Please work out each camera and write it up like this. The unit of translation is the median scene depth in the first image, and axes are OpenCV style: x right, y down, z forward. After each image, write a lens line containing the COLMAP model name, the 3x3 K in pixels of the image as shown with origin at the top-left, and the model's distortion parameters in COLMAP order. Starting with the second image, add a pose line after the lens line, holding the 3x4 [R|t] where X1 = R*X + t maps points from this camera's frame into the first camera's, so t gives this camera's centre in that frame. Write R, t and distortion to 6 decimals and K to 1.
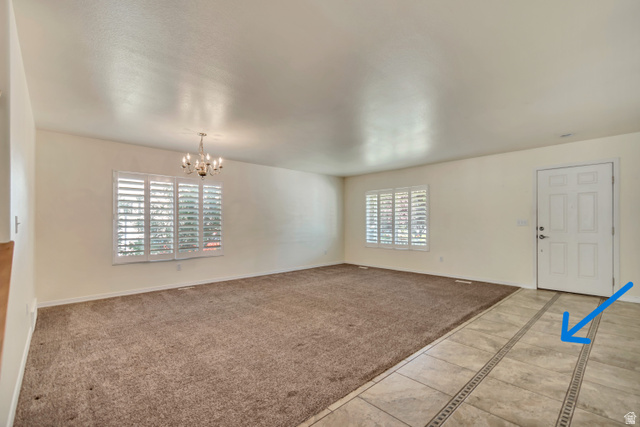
lens RADIAL K [[285.3, 0, 324.1], [0, 285.3, 223.8], [0, 0, 1]] dist [0.002794, 0.000612]
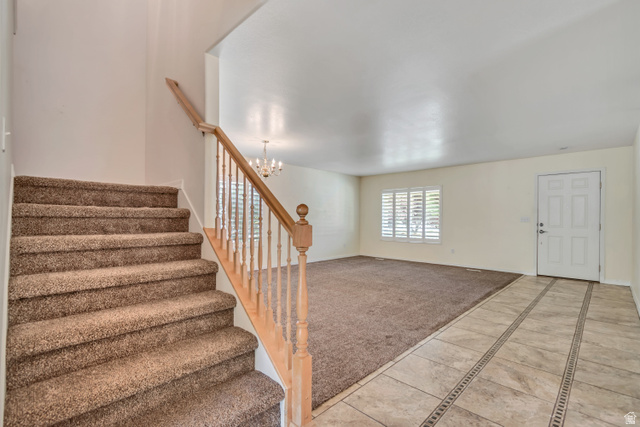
lens RADIAL K [[285.3, 0, 324.1], [0, 285.3, 223.8], [0, 0, 1]] dist [0.002794, 0.000612]
pose [[0.999287, 0.009705, 0.036494, -0.236691], [-0.010228, 0.999847, 0.014195, 0.005712], [-0.036350, -0.014558, 0.999233, -0.196925]]
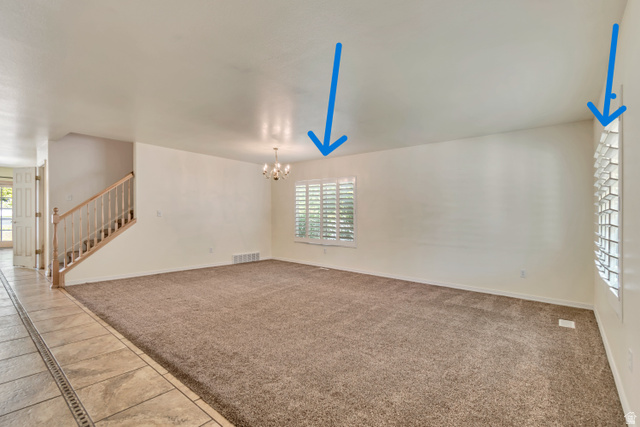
lens RADIAL K [[303.6, 0, 328.9], [0, 303.6, 214.6], [0, 0, 1]] dist [-0.001560, 0.000025]
pose [[0.126311, 0.003281, -0.991985, 1.015086], [-0.024825, 0.999692, 0.000145, -0.010055], [0.991680, 0.024608, 0.126353, 1.062392]]
